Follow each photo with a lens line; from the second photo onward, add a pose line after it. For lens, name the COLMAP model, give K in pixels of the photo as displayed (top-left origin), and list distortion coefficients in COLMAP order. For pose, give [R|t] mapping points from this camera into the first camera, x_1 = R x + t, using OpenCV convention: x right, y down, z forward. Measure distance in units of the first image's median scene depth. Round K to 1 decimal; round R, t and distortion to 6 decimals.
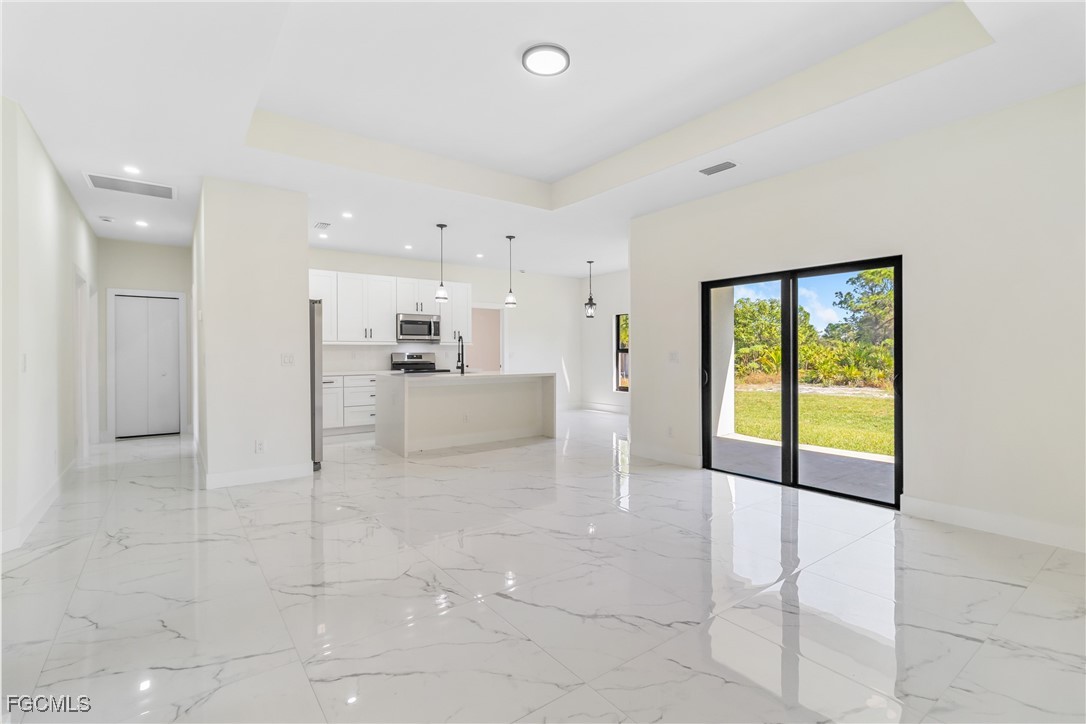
lens RADIAL K [[502.7, 0, 542.3], [0, 502.7, 353.5], [0, 0, 1]] dist [0.005247, -0.000227]
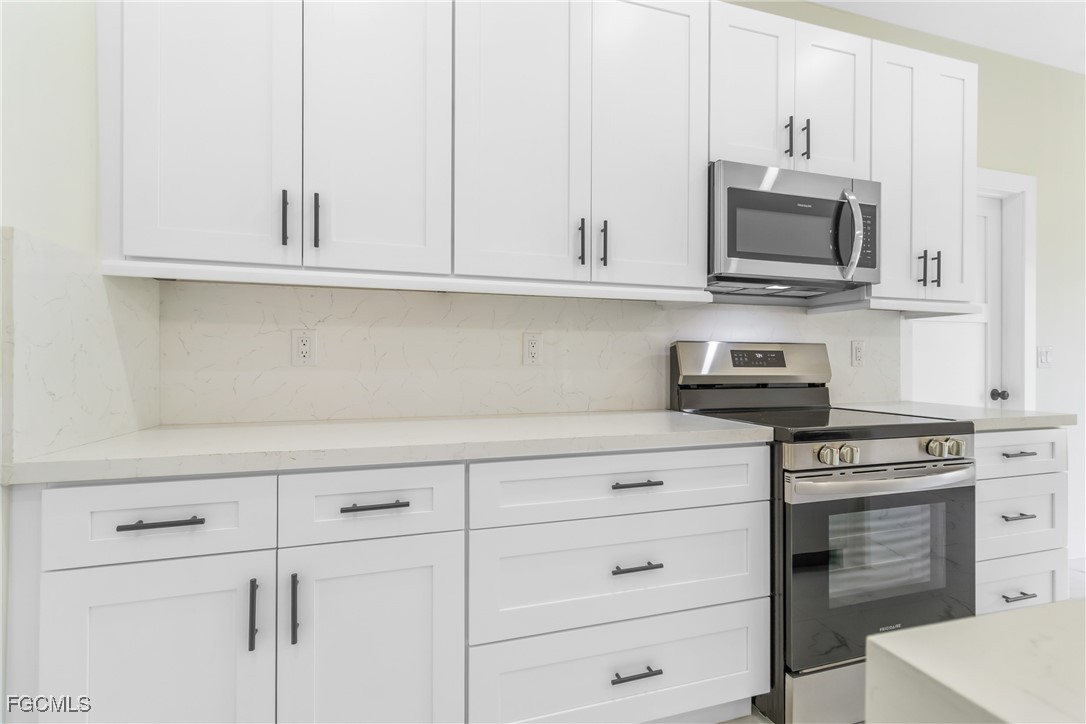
lens RADIAL K [[502.7, 0, 549.5], [0, 502.7, 362.1], [0, 0, 1]] dist [0.005247, -0.000227]
pose [[0.946863, 0.009560, -0.321496, -0.316804], [-0.008101, 0.999950, 0.005877, 0.009391], [0.321536, -0.002960, 0.946893, 0.853539]]
